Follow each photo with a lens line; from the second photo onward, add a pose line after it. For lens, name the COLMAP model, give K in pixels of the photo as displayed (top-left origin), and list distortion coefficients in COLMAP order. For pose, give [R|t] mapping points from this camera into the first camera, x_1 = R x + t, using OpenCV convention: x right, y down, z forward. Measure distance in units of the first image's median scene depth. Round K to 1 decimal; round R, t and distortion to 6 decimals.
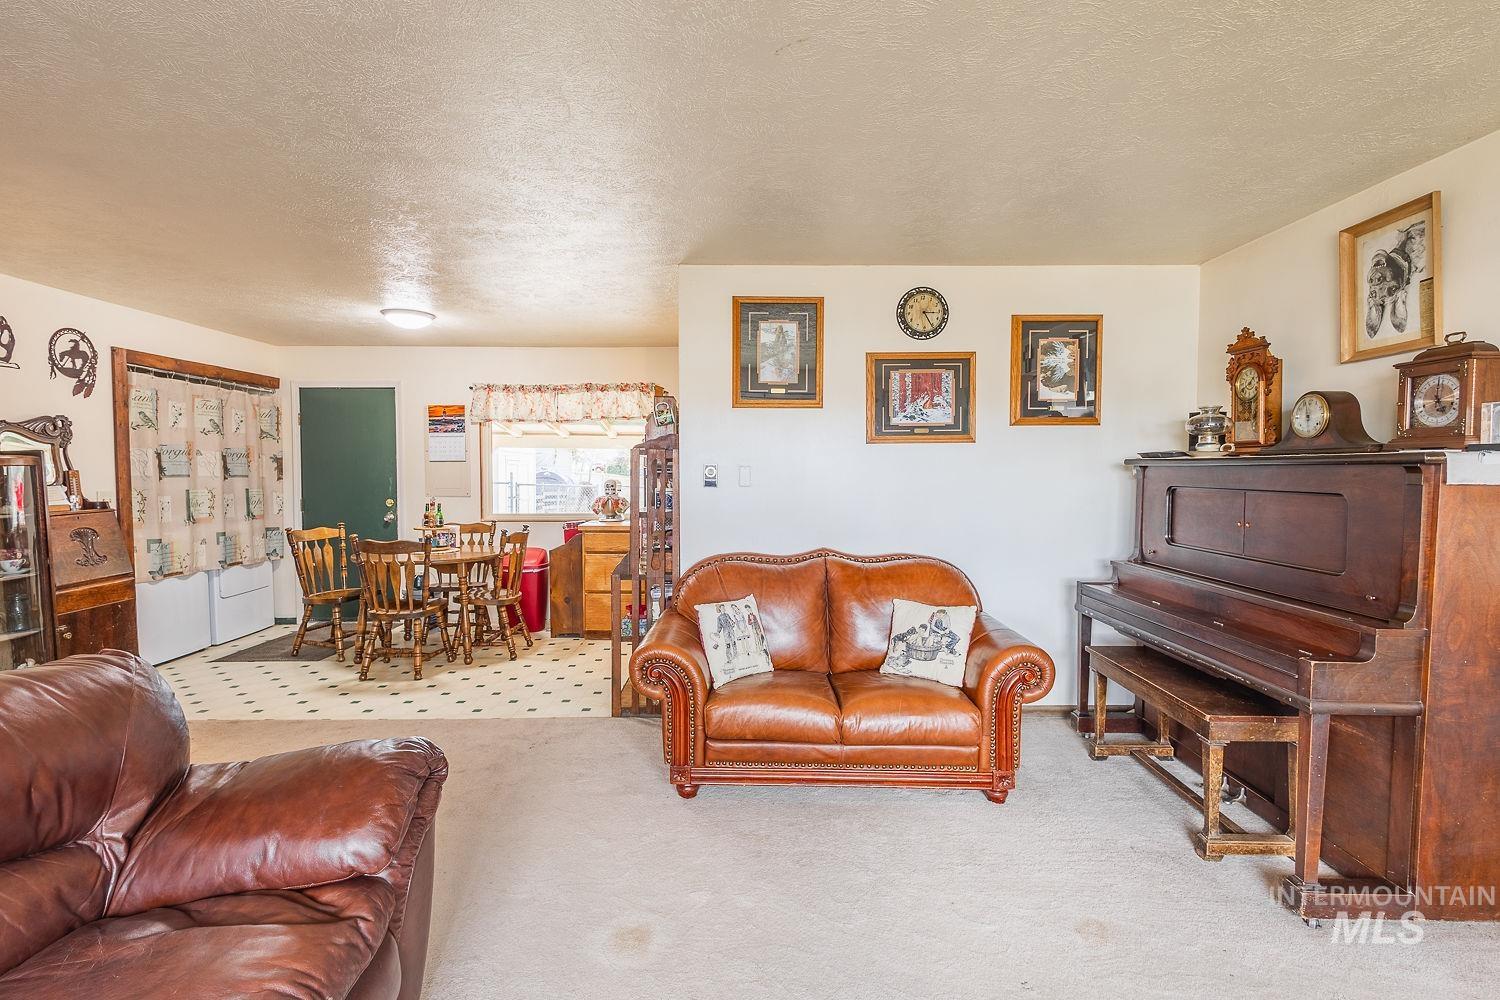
lens RADIAL K [[706.8, 0, 750.0], [0, 706.8, 500.0], [0, 0, 1]] dist [0.006587, 0.000263]
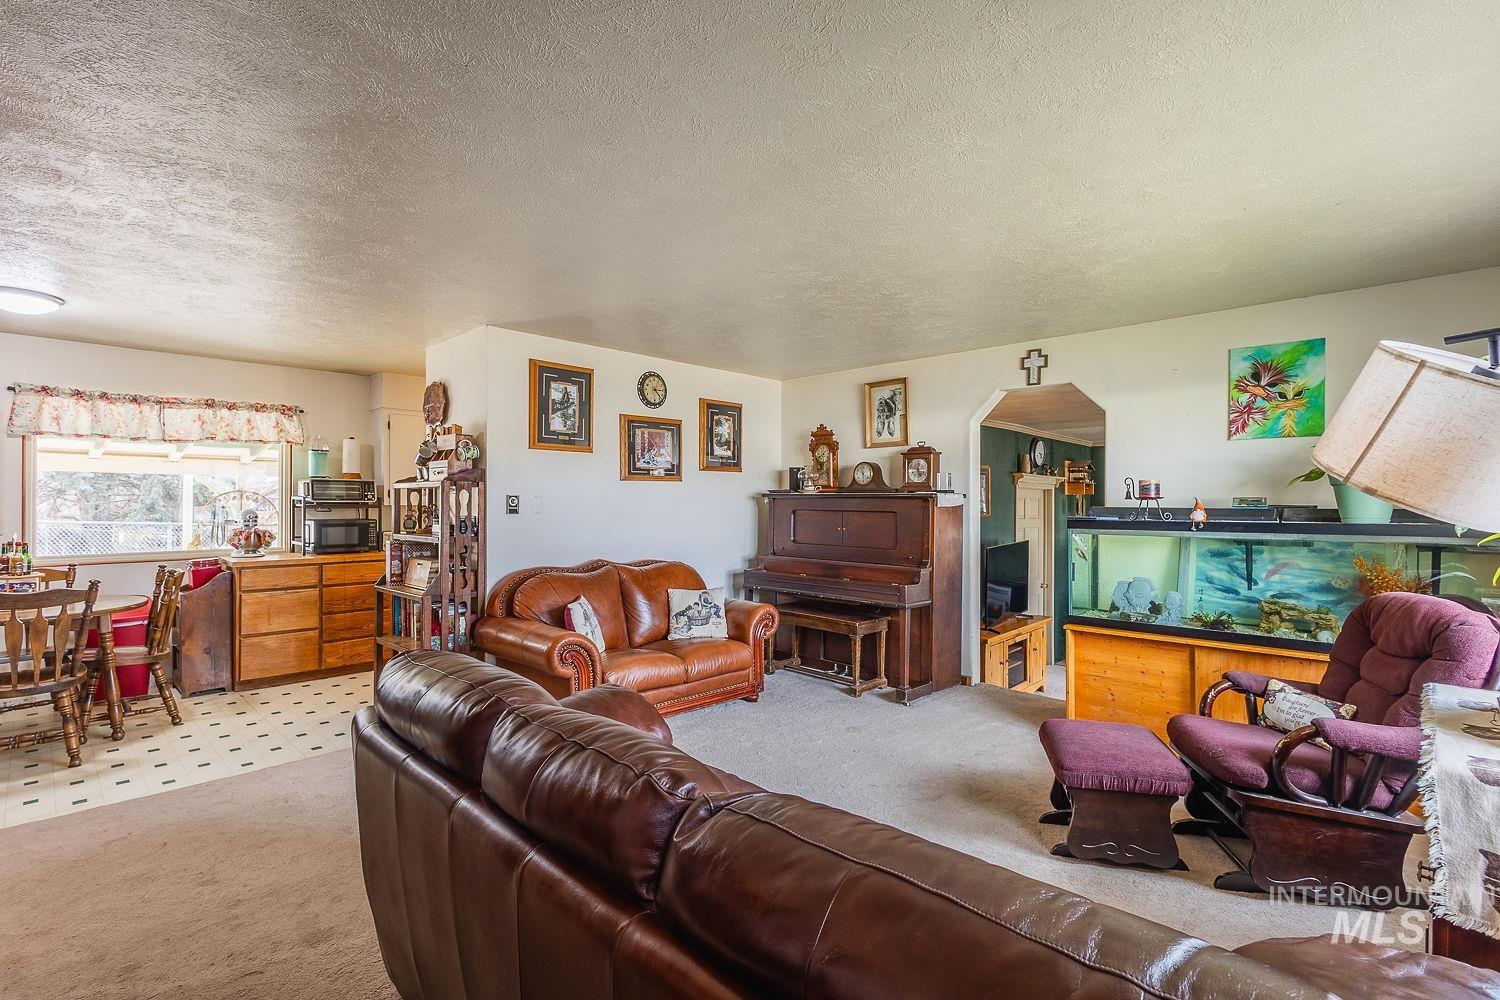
lens RADIAL K [[689.5, 0, 750.0], [0, 689.5, 500.0], [0, 0, 1]] dist [0.009535, 0.000080]
pose [[0.700393, 0.002438, 0.713753, -0.609321], [0.027756, 0.999145, -0.030649, 0.004974], [-0.713218, 0.041277, 0.699726, -0.101134]]
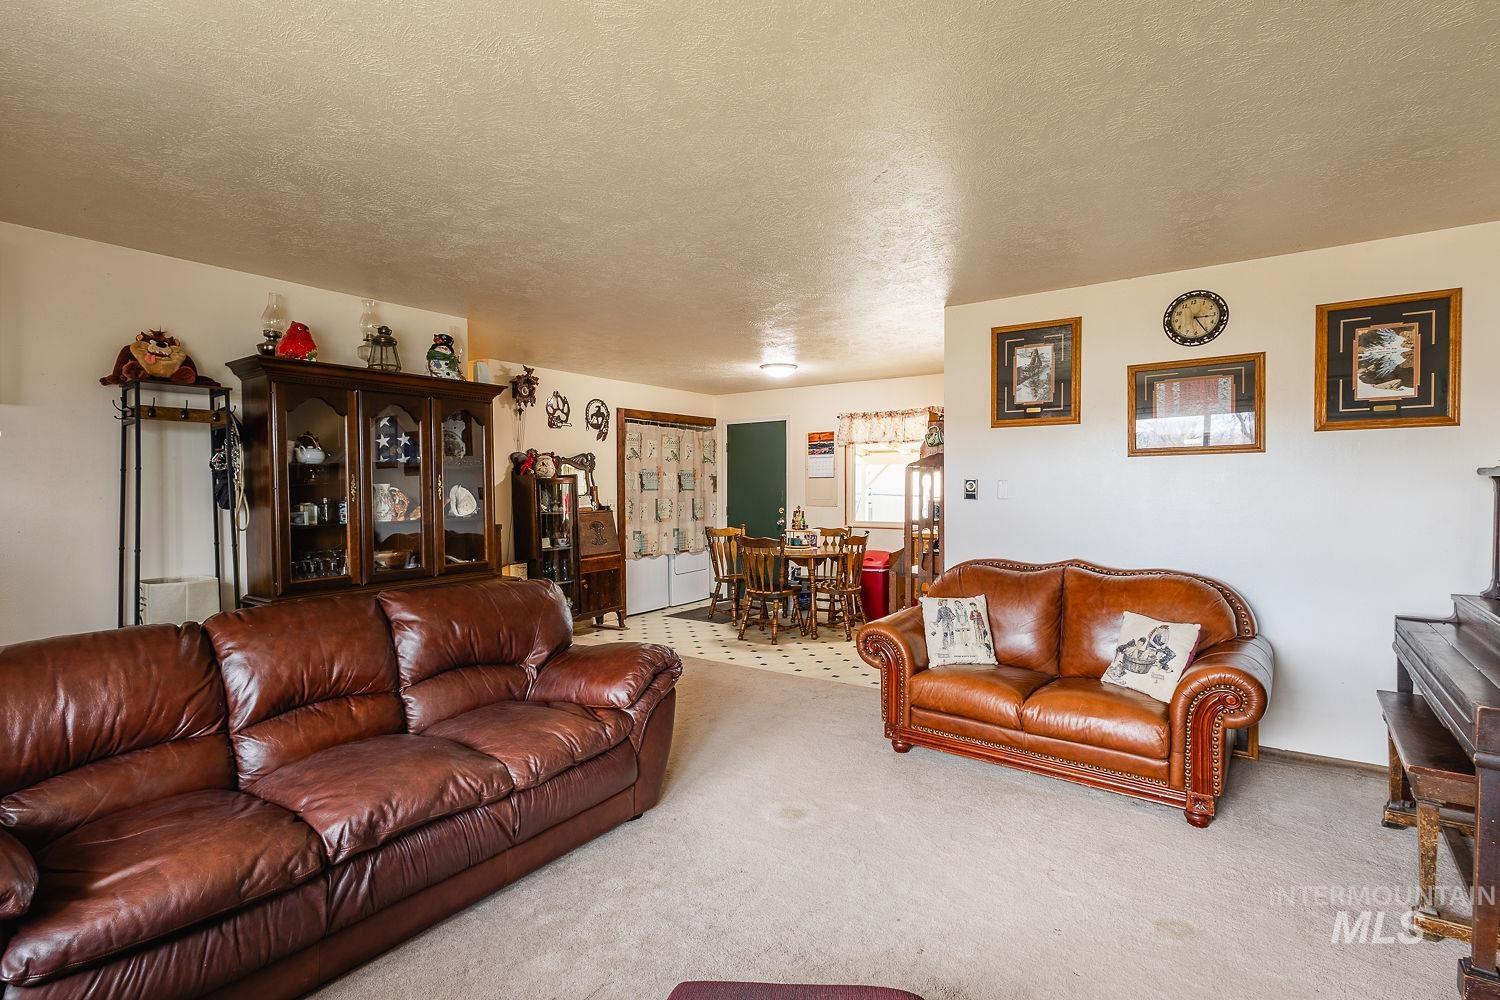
lens RADIAL K [[706.8, 0, 750.0], [0, 706.8, 500.0], [0, 0, 1]] dist [0.006587, 0.000263]
pose [[0.811303, 0.008107, -0.584570, 0.318202], [-0.018975, 0.999742, -0.012470, 0.003569], [0.584318, 0.021210, 0.811247, -0.117501]]
